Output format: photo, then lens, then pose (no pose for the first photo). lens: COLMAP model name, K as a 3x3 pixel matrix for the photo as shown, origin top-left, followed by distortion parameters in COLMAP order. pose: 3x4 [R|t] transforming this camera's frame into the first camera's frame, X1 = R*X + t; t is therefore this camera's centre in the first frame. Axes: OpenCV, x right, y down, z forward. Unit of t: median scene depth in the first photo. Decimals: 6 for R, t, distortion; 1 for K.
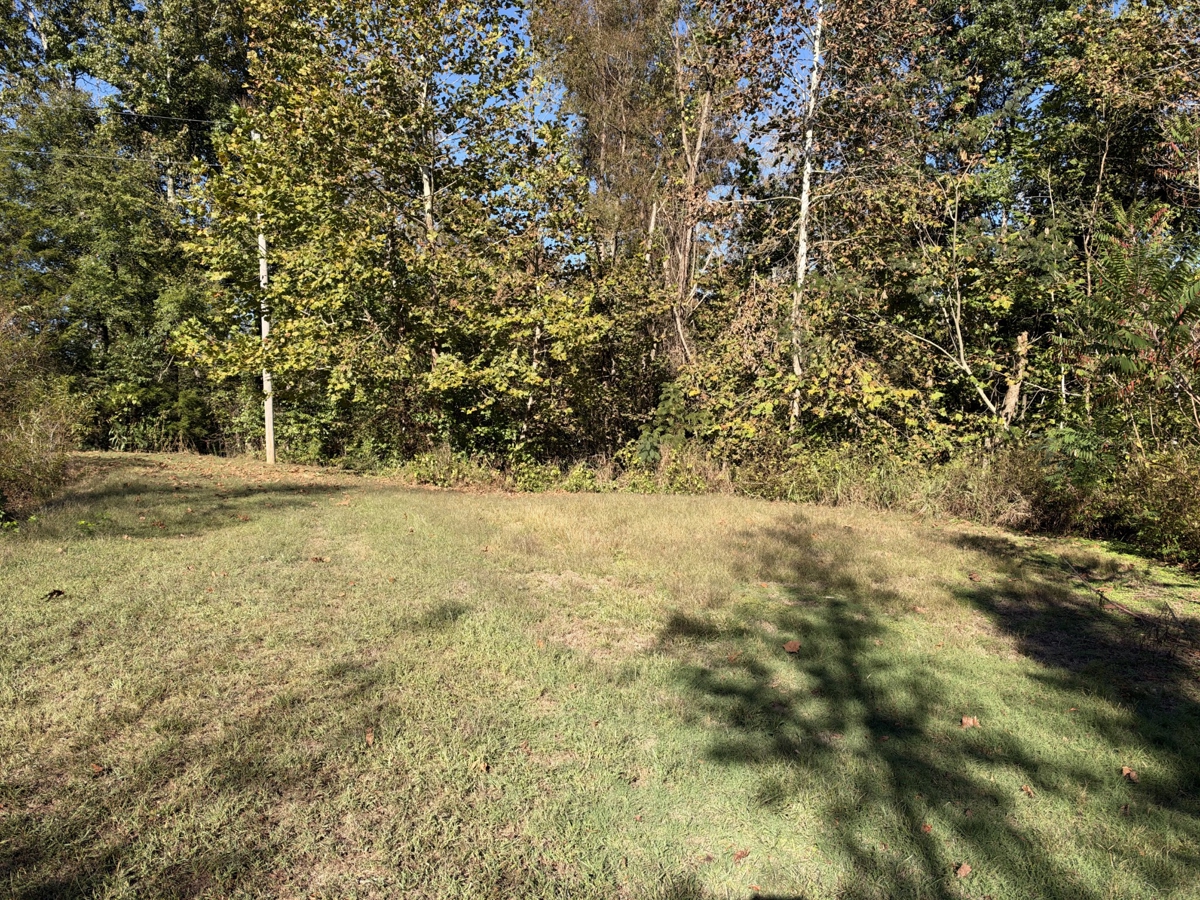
lens RADIAL K [[848.2, 0, 600.0], [0, 848.2, 450.0], [0, 0, 1]] dist [0.076768, -0.101566]
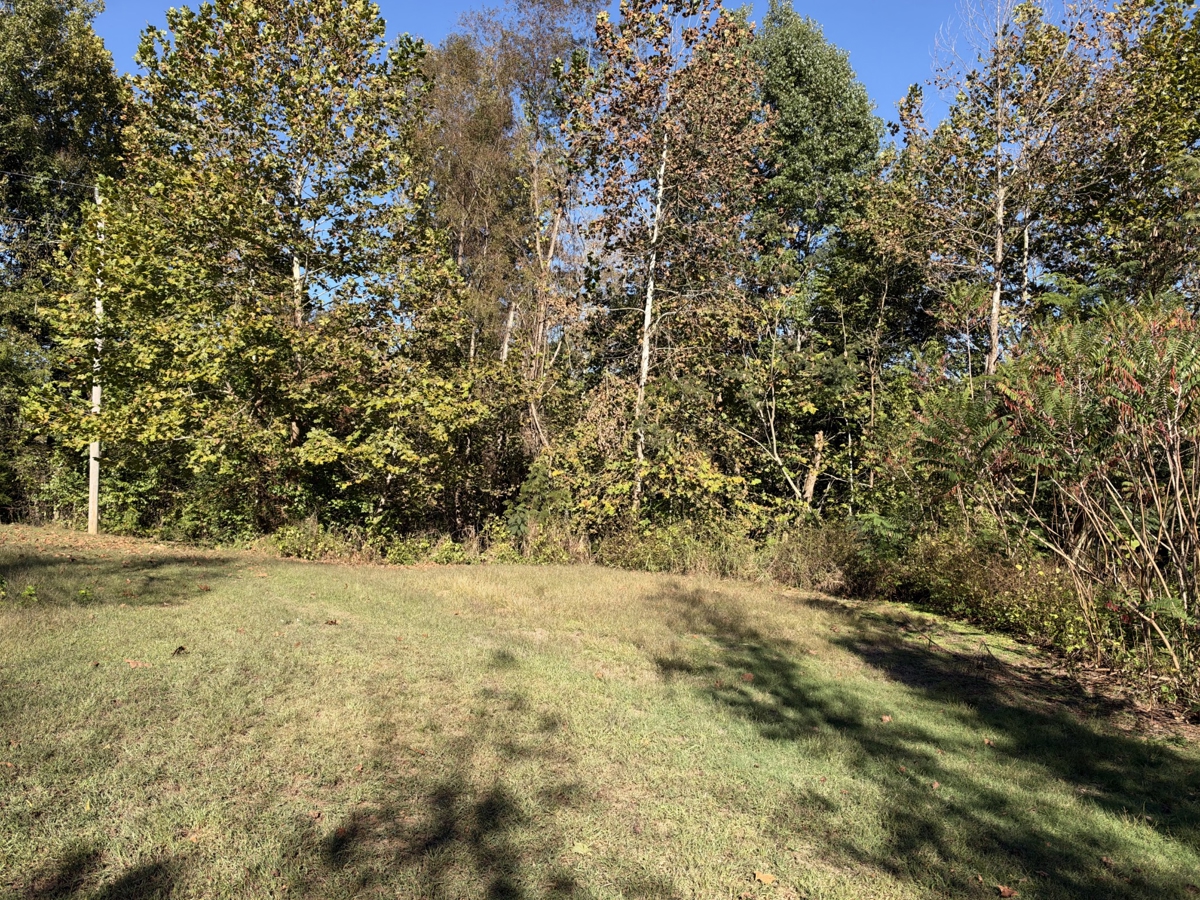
lens RADIAL K [[844.2, 0, 594.6], [0, 844.2, 445.5], [0, 0, 1]] dist [0.193691, -0.358194]
pose [[0.969693, 0.034362, 0.241899, -0.110116], [-0.012793, 0.995844, -0.090177, -0.003939], [-0.243992, 0.084350, 0.966102, -0.092070]]
